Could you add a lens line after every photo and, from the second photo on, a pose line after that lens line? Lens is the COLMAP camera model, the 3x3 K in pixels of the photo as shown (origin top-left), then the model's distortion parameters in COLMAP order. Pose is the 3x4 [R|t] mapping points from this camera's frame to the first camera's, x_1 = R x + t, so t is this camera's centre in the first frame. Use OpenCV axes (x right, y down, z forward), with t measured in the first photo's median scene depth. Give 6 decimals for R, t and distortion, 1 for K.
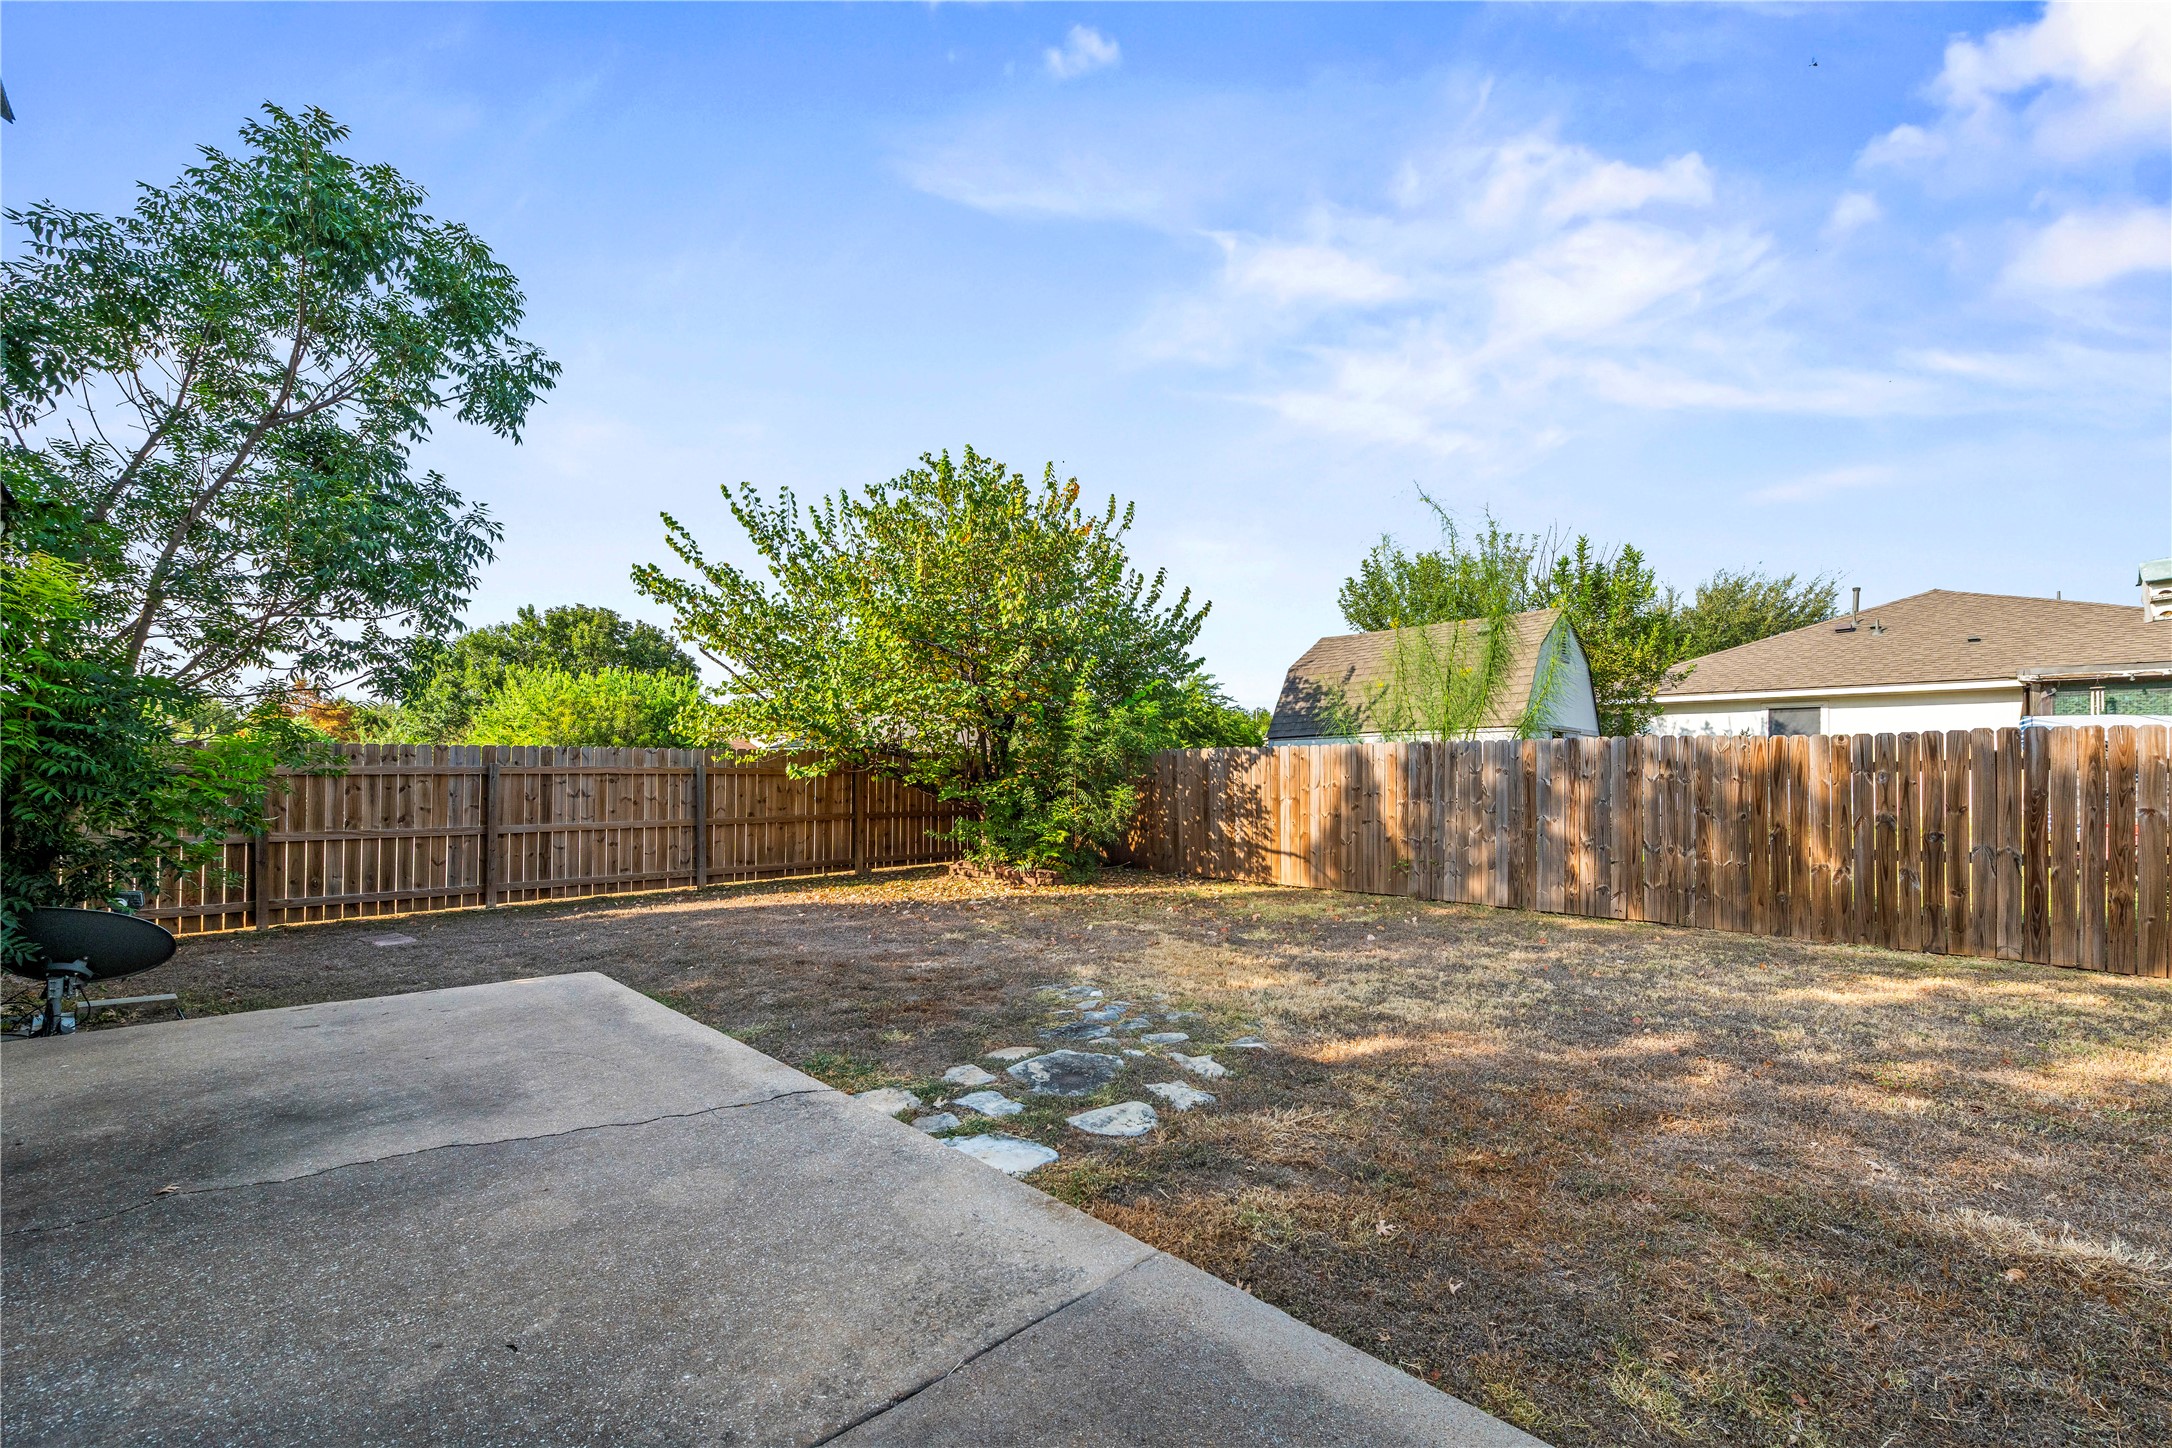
lens RADIAL K [[862.9, 0, 1101.7], [0, 862.9, 760.7], [0, 0, 1]] dist [0.000718, 0.000143]
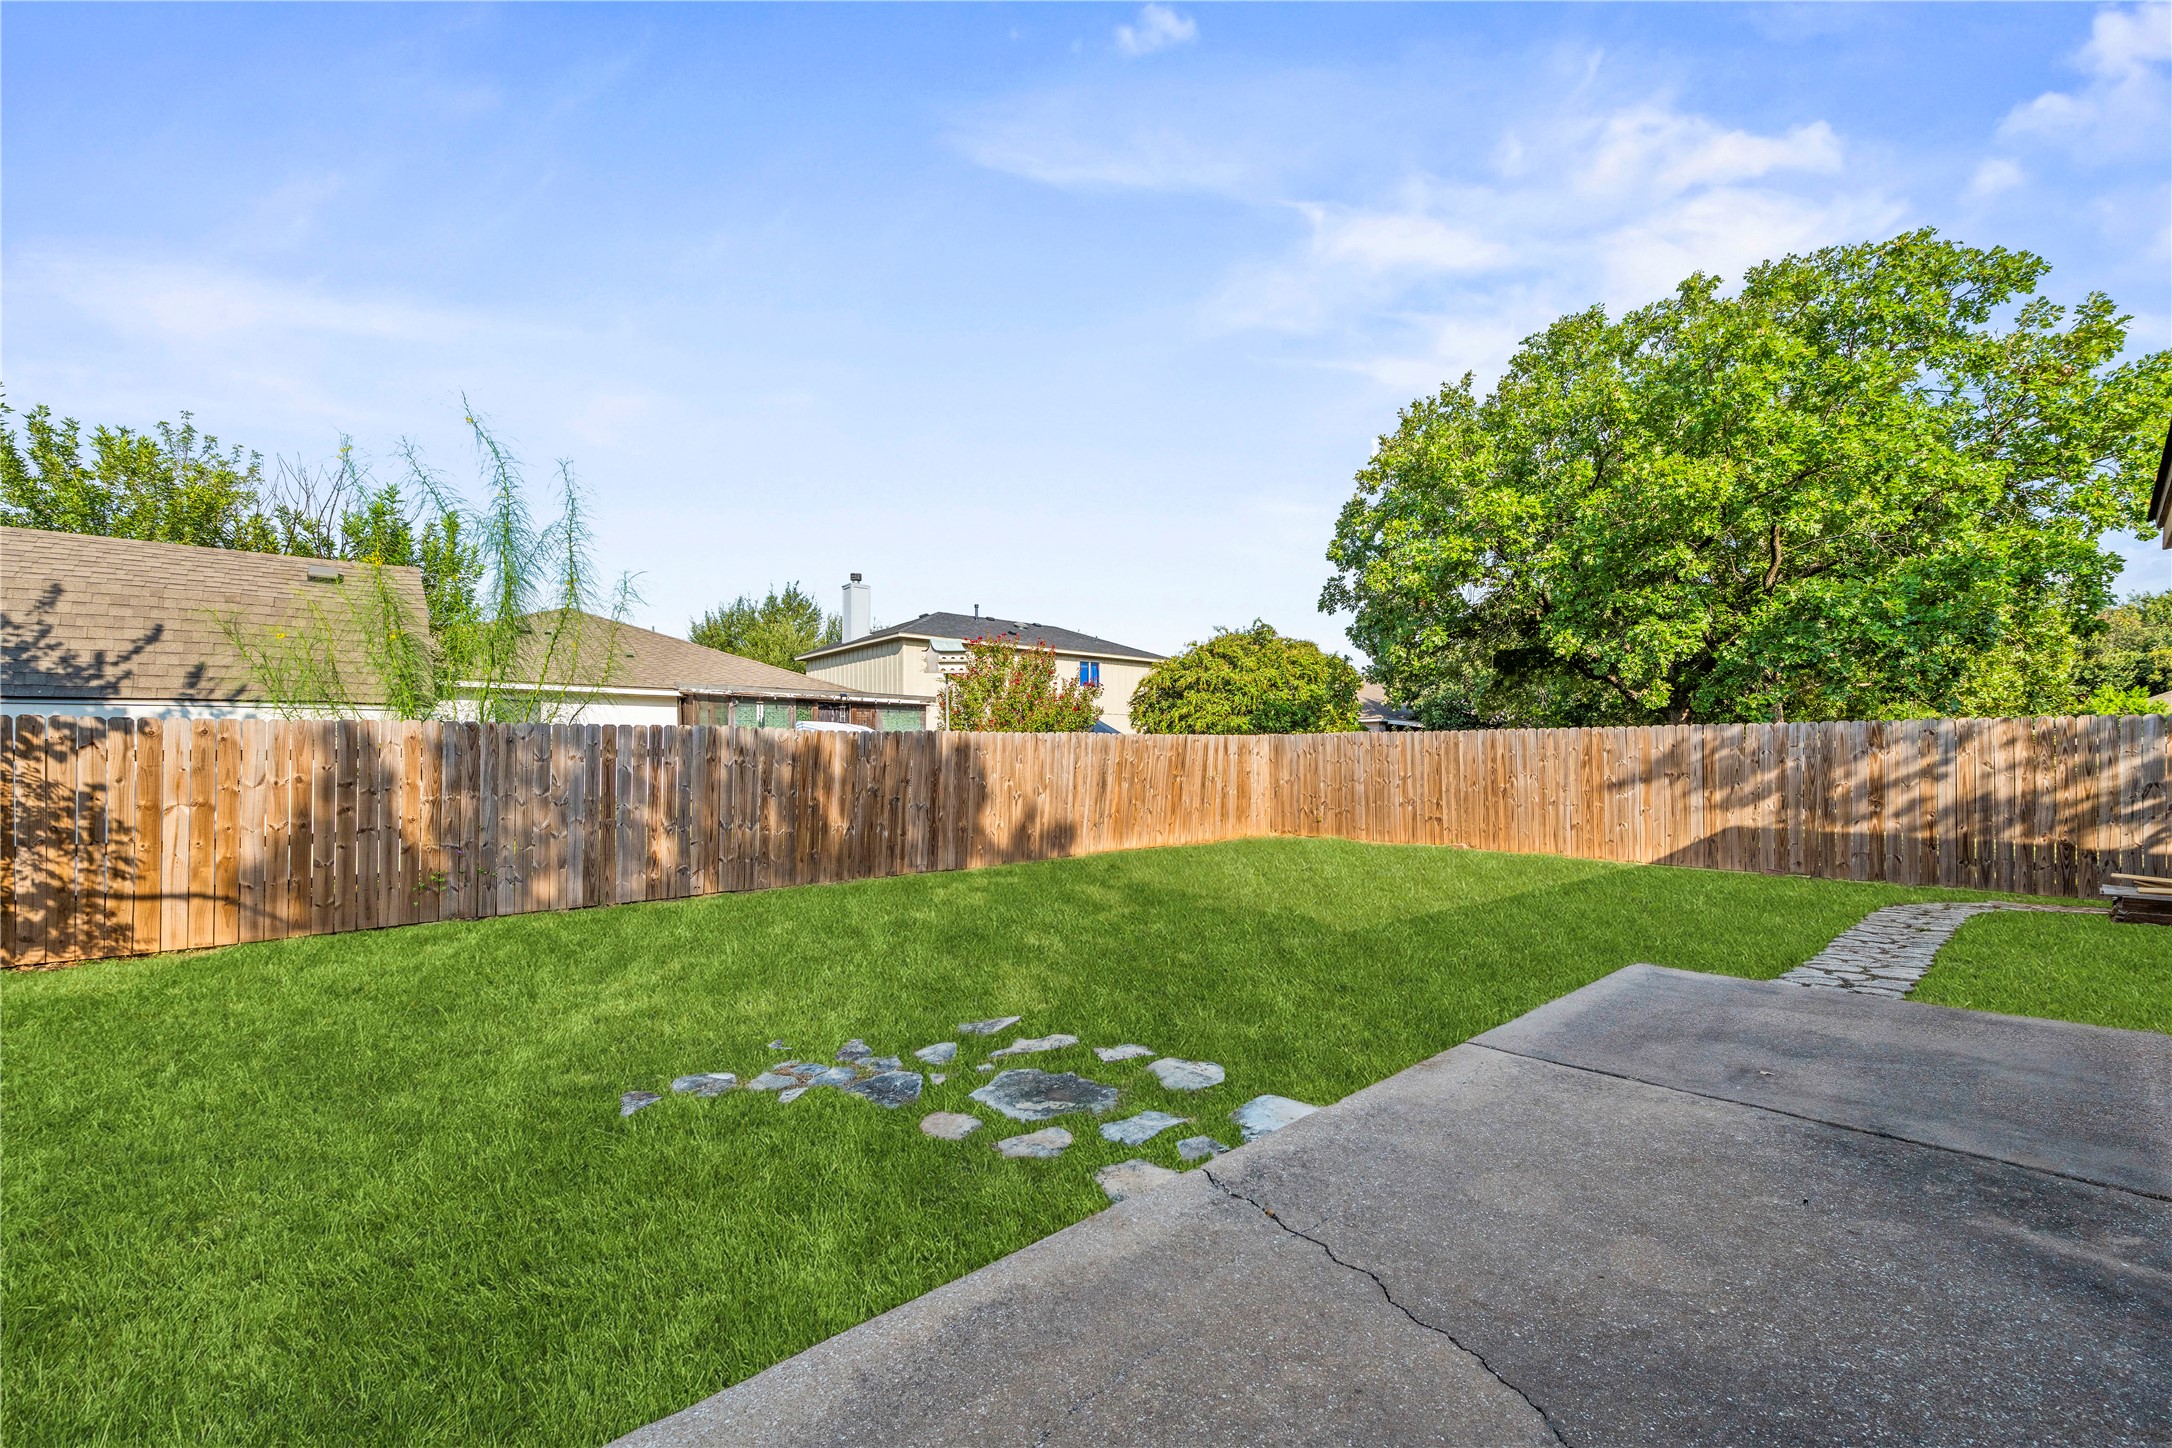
lens RADIAL K [[862.9, 0, 1101.7], [0, 862.9, 760.7], [0, 0, 1]] dist [0.000718, 0.000143]
pose [[0.088163, -0.004113, 0.996098, -0.360607], [-0.007115, 0.999963, 0.004759, 0.006675], [-0.996081, -0.007506, 0.088131, 0.343518]]
